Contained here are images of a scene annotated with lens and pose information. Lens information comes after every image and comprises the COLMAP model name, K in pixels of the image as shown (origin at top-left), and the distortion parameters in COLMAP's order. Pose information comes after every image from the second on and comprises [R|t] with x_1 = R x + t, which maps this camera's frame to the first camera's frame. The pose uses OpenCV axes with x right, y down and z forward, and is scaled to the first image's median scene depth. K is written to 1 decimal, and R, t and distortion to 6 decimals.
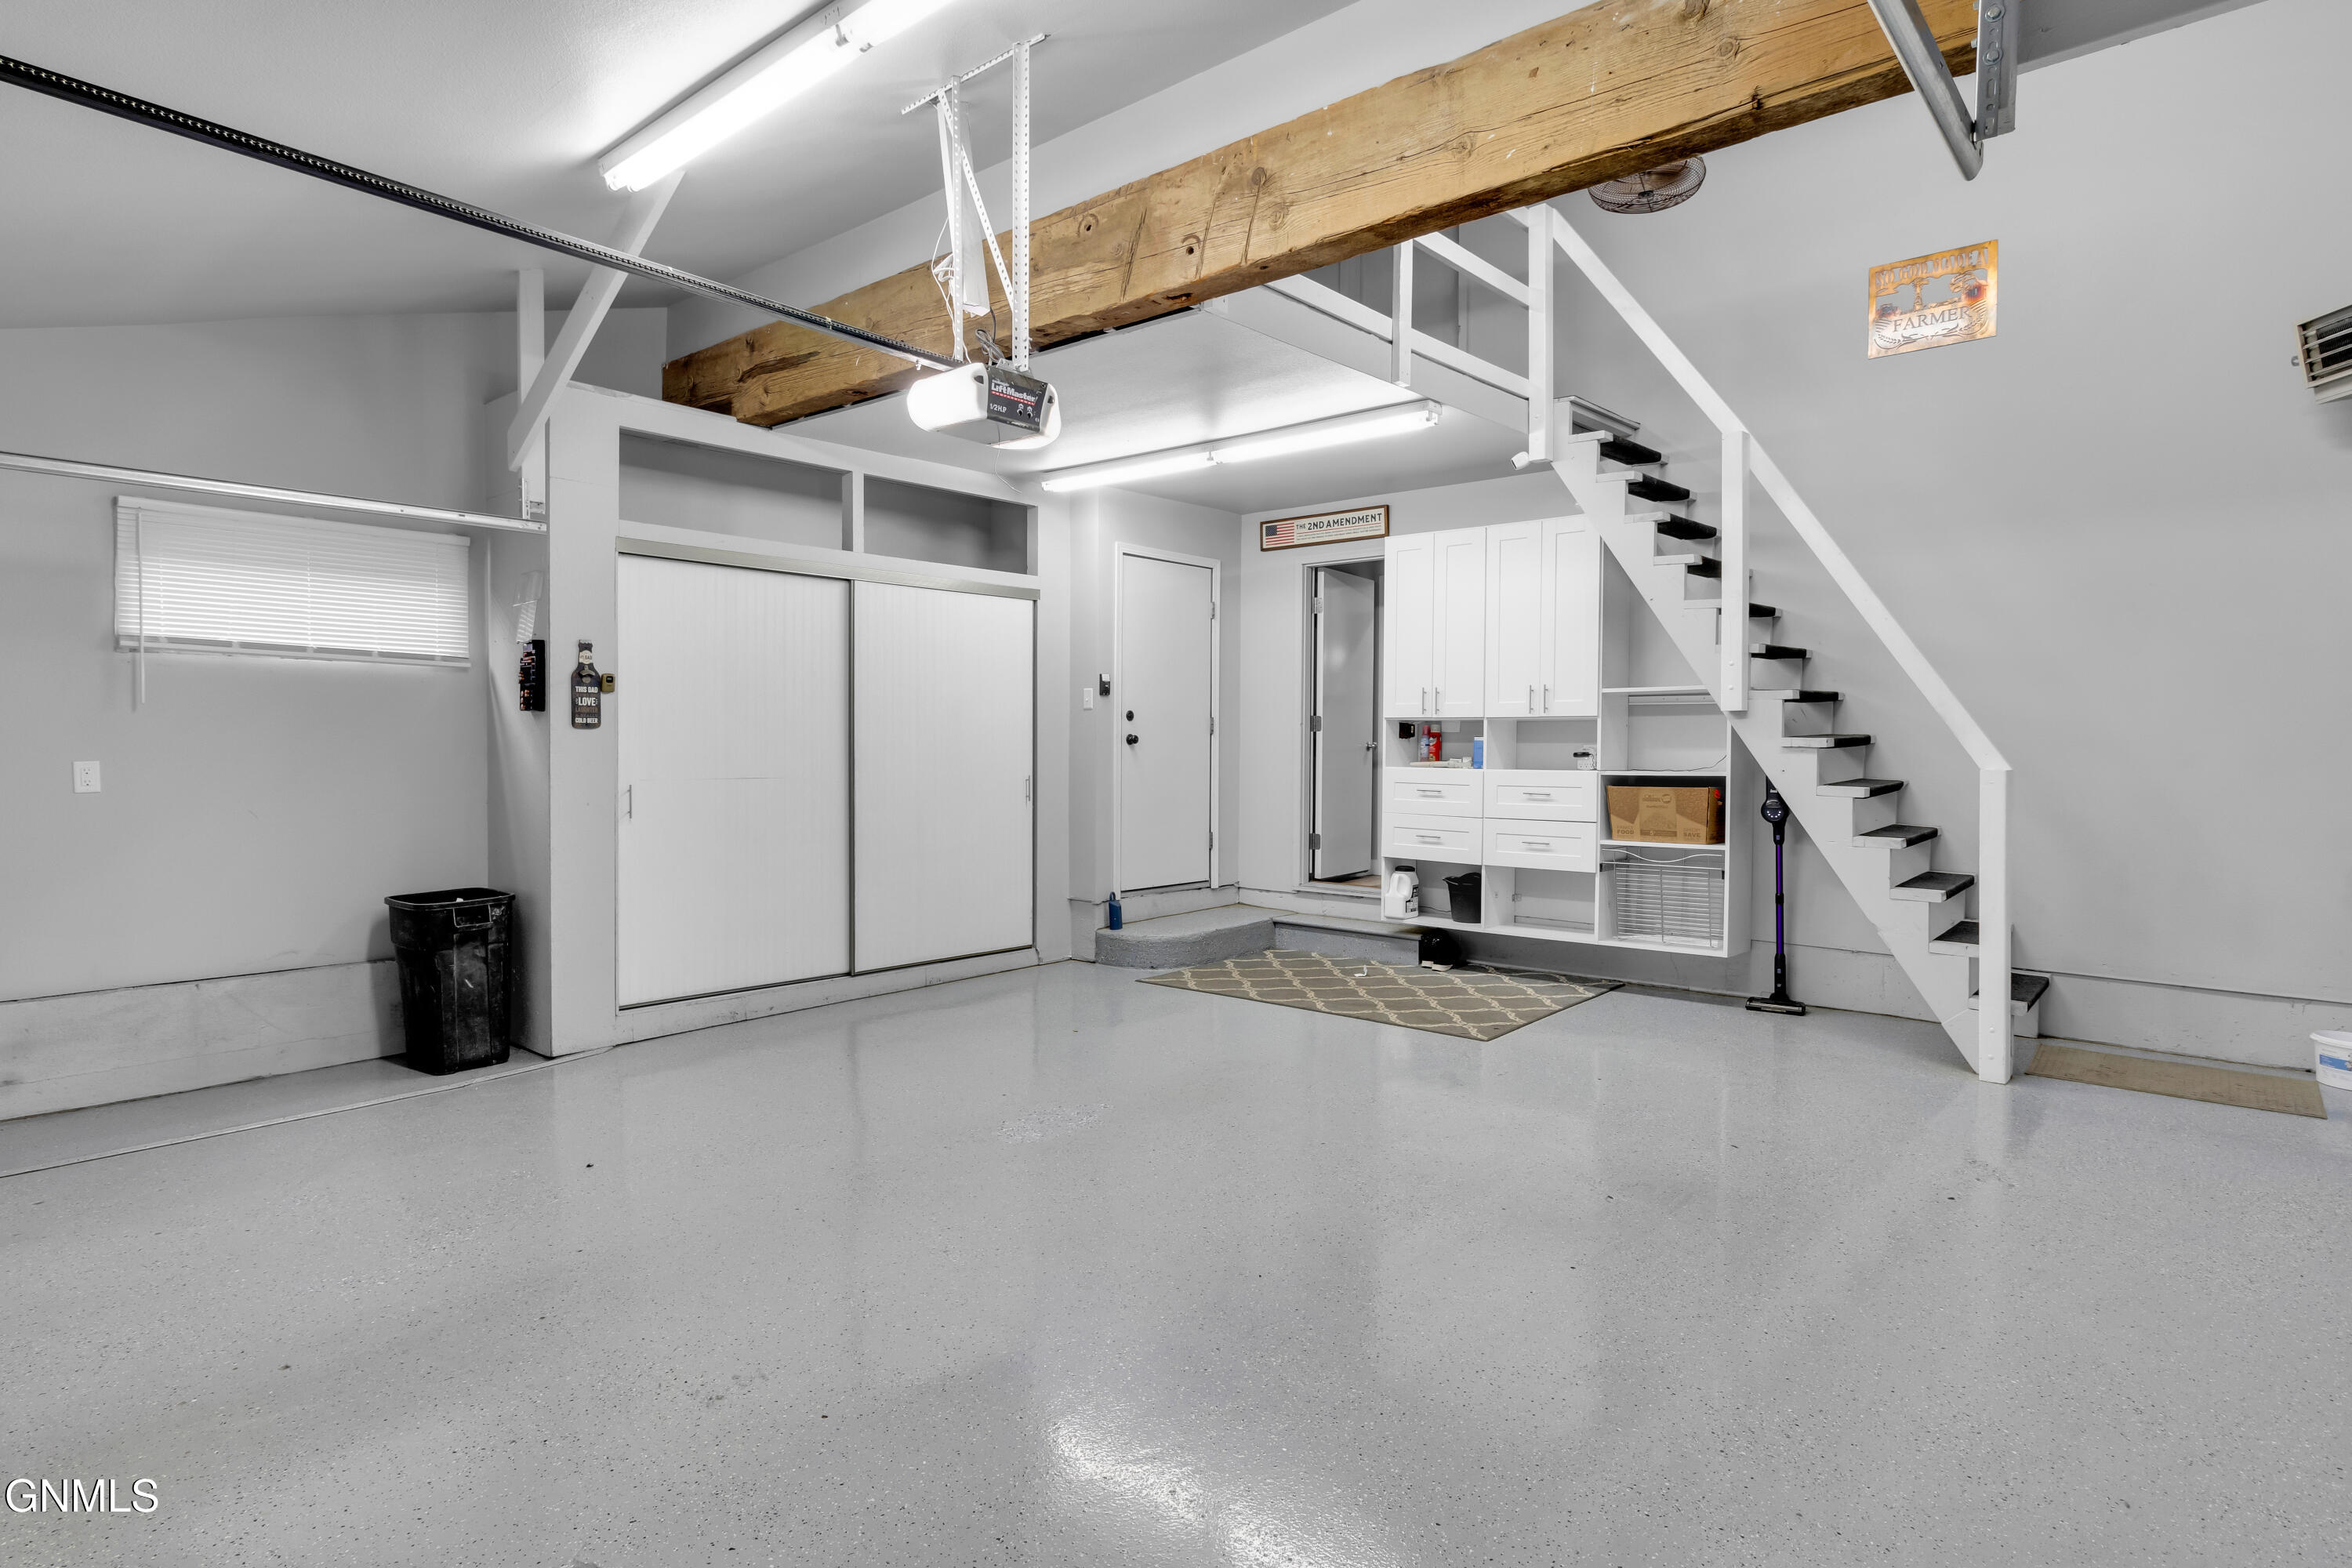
lens RADIAL K [[1241.6, 0, 1182.3], [0, 1241.6, 769.4], [0, 0, 1]] dist [-0.006405, 0.000399]
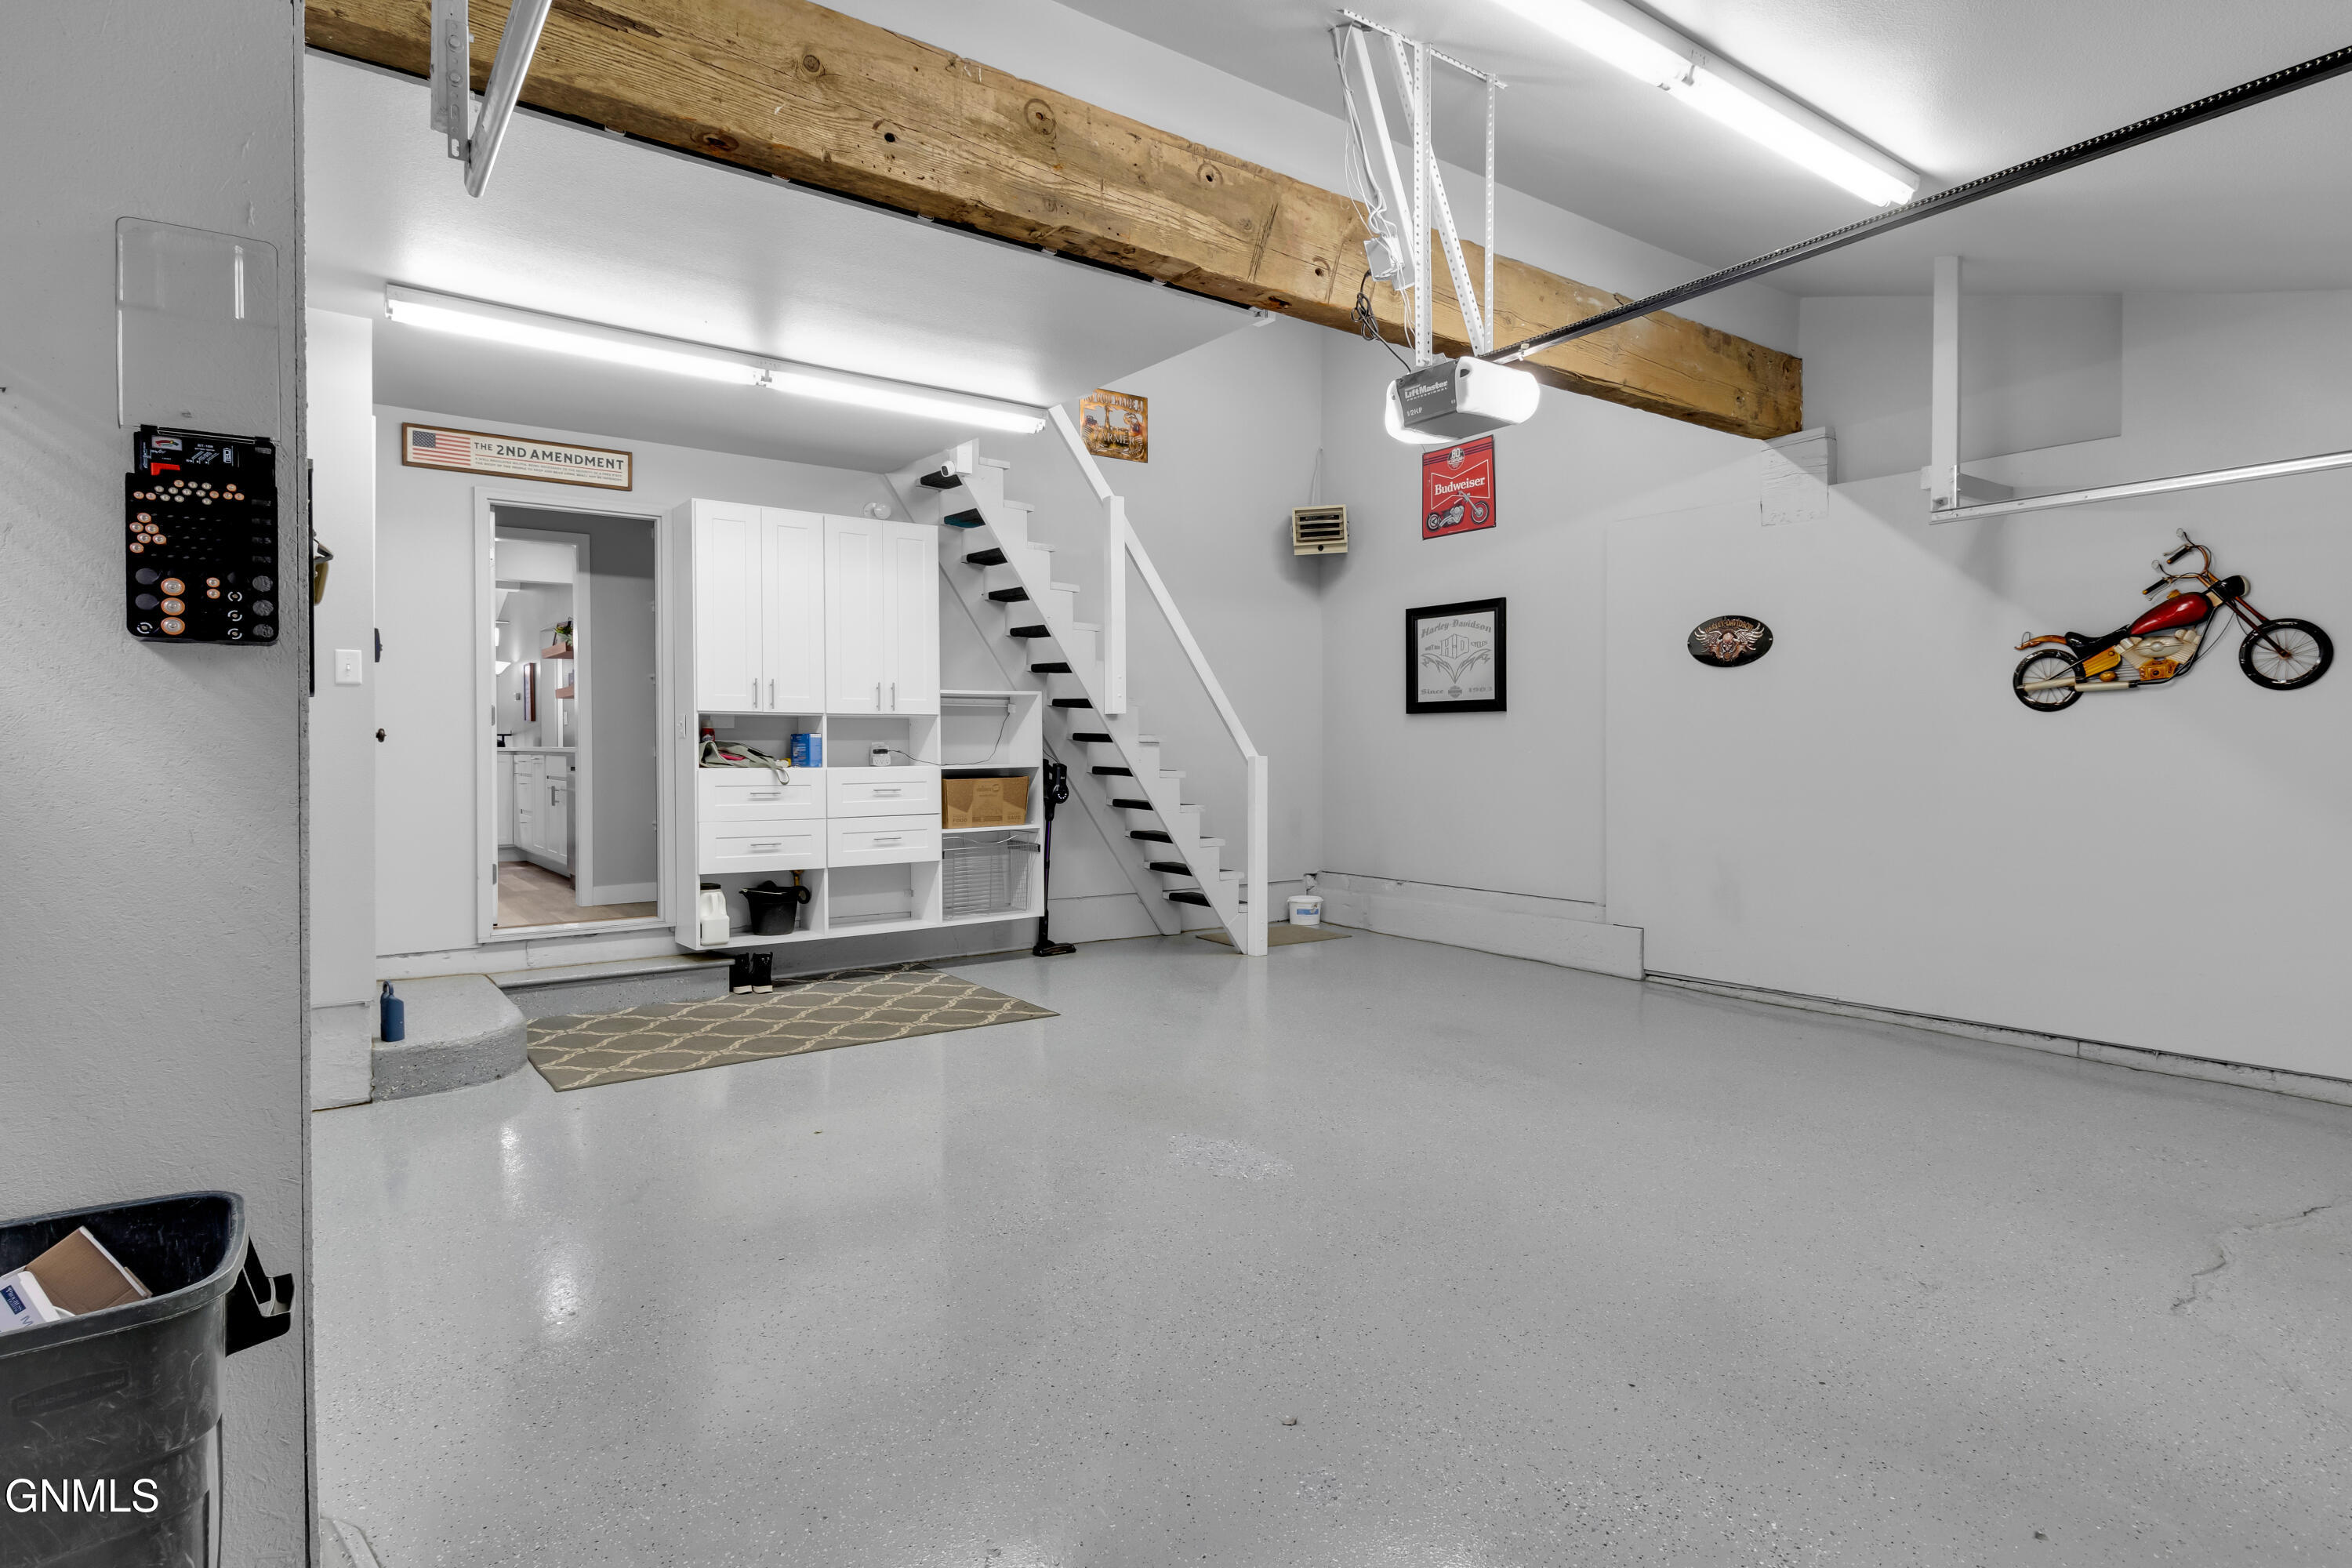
lens RADIAL K [[1241.6, 0, 1182.8], [0, 1241.6, 770.5], [0, 0, 1]] dist [-0.006405, 0.000399]
pose [[0.226719, -0.023290, 0.973682, -0.665487], [0.026020, 0.999502, 0.017848, -0.008339], [-0.973612, 0.021289, 0.227213, 0.550232]]
